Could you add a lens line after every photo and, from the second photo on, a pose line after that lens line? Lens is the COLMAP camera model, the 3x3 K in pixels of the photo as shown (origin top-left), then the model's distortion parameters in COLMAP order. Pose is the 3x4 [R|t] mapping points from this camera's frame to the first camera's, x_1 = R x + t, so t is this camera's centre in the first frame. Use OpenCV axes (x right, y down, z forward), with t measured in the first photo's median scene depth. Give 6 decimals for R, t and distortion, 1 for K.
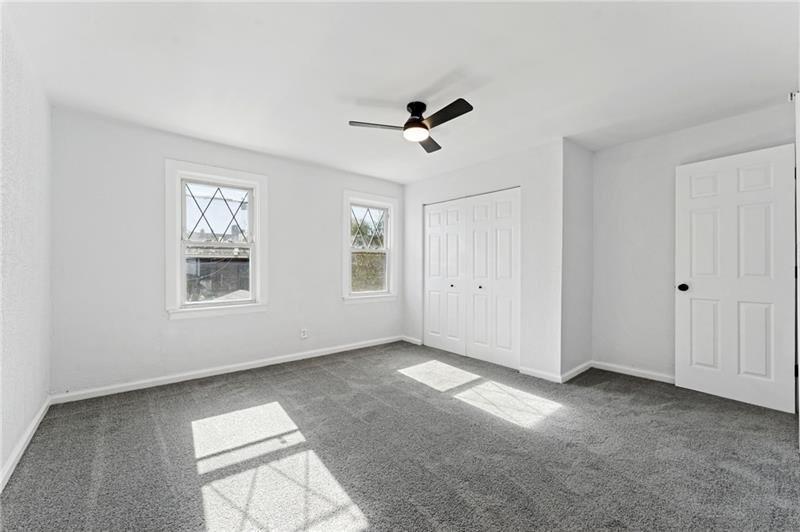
lens RADIAL K [[321.9, 0, 400.3], [0, 321.9, 266.4], [0, 0, 1]] dist [0.009467, -0.000043]
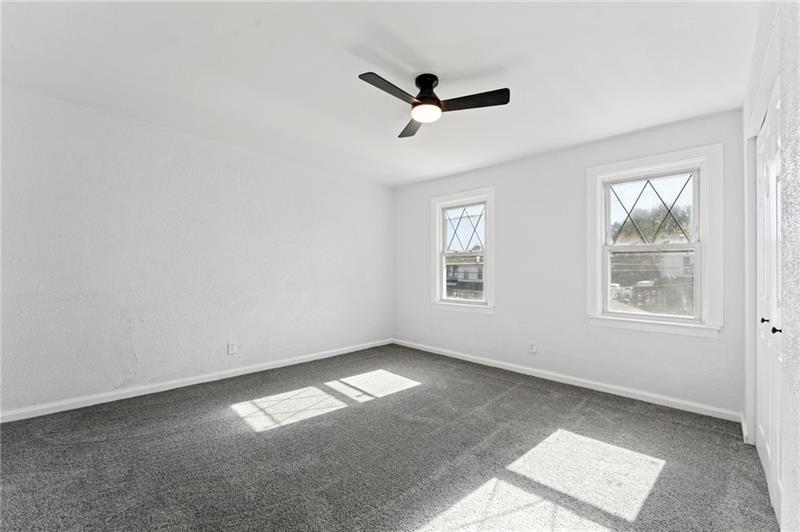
lens RADIAL K [[321.9, 0, 389.6], [0, 321.9, 266.4], [0, 0, 1]] dist [0.009467, -0.000043]
pose [[0.103494, -0.016070, -0.994500, 0.661080], [-0.003448, 0.999858, -0.016515, 0.001042], [0.994624, 0.005139, 0.103423, 0.618434]]
